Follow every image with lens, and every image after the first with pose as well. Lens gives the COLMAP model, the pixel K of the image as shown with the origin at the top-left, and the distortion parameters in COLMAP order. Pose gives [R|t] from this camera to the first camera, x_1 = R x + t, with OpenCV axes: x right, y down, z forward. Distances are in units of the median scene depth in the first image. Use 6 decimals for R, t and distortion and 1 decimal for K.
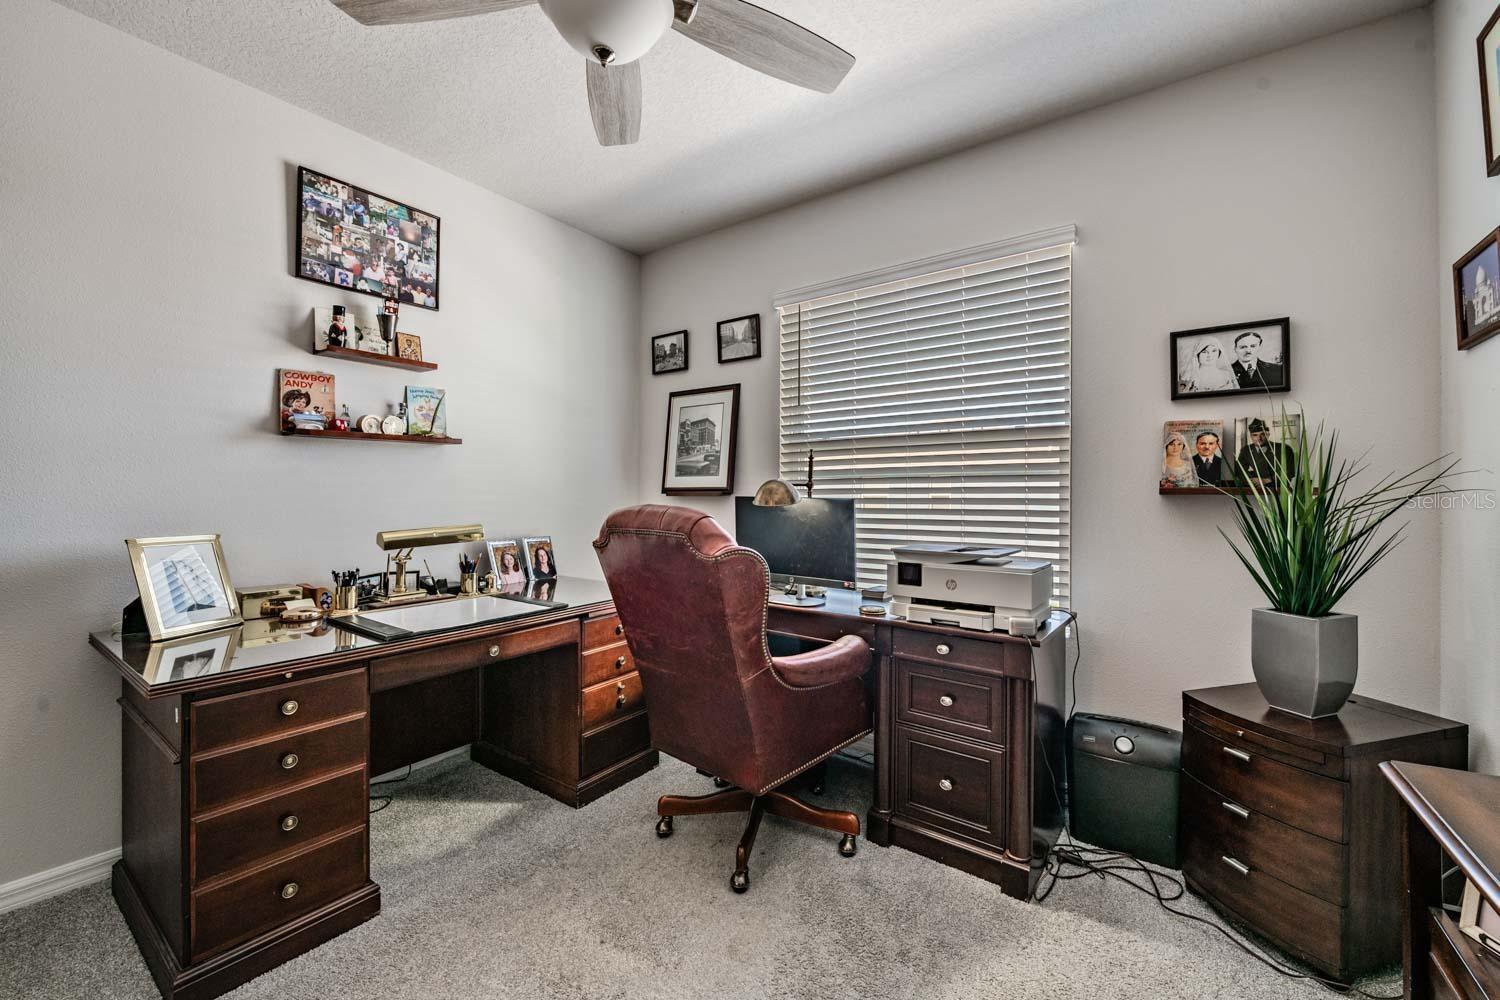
lens RADIAL K [[594.1, 0, 747.2], [0, 594.1, 493.6], [0, 0, 1]] dist [-0.011525, -0.001971]
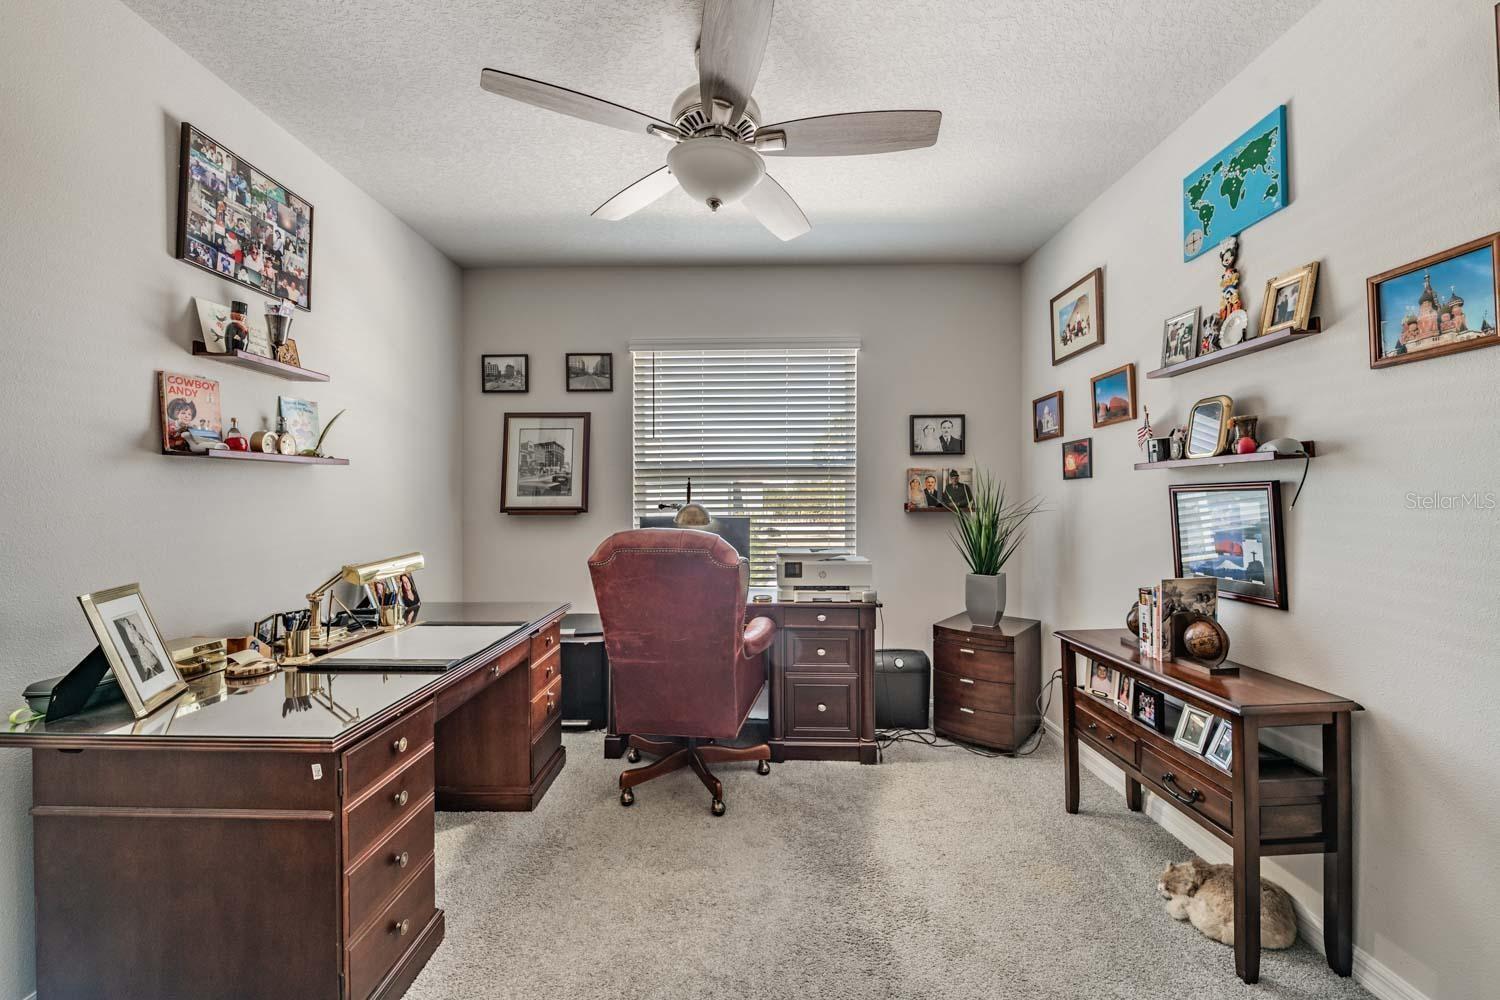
lens RADIAL K [[594.1, 0, 748.3], [0, 594.1, 503.7], [0, 0, 1]] dist [-0.011525, -0.001971]
pose [[0.818590, -0.008350, 0.574318, -0.597753], [0.003656, 0.999950, 0.009326, -0.036516], [-0.574367, -0.005534, 0.818579, -0.108900]]
